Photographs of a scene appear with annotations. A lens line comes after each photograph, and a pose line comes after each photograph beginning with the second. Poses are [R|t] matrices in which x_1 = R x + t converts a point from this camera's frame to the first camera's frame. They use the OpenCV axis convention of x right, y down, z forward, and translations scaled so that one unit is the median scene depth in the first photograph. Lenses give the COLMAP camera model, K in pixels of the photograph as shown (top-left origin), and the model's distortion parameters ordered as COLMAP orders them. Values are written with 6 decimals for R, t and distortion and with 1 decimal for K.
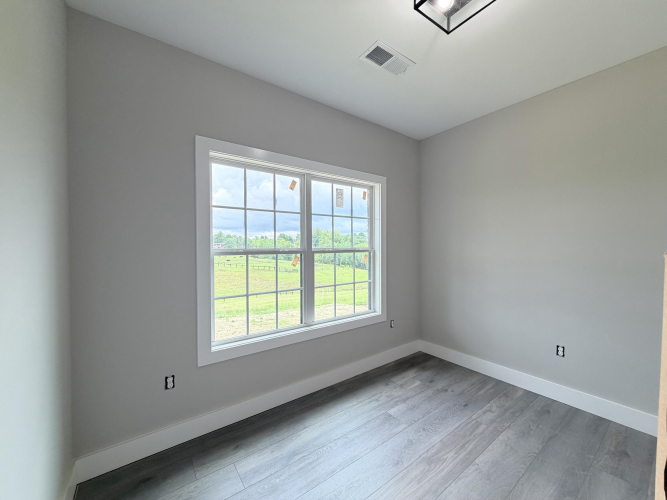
lens RADIAL K [[268.6, 0, 336.1], [0, 268.6, 250.0], [0, 0, 1]] dist [0.000988, 0.000355]
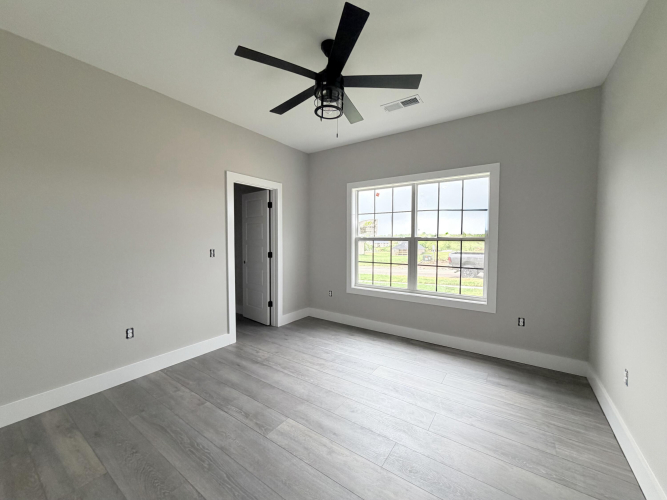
lens RADIAL K [[268.6, 0, 330.3], [0, 268.6, 248.4], [0, 0, 1]] dist [0.000988, 0.000355]
pose [[0.357012, 0.039980, -0.933244, 1.044749], [-0.012261, 0.999198, 0.038115, 0.006275], [0.934019, -0.002165, 0.357216, 0.094272]]
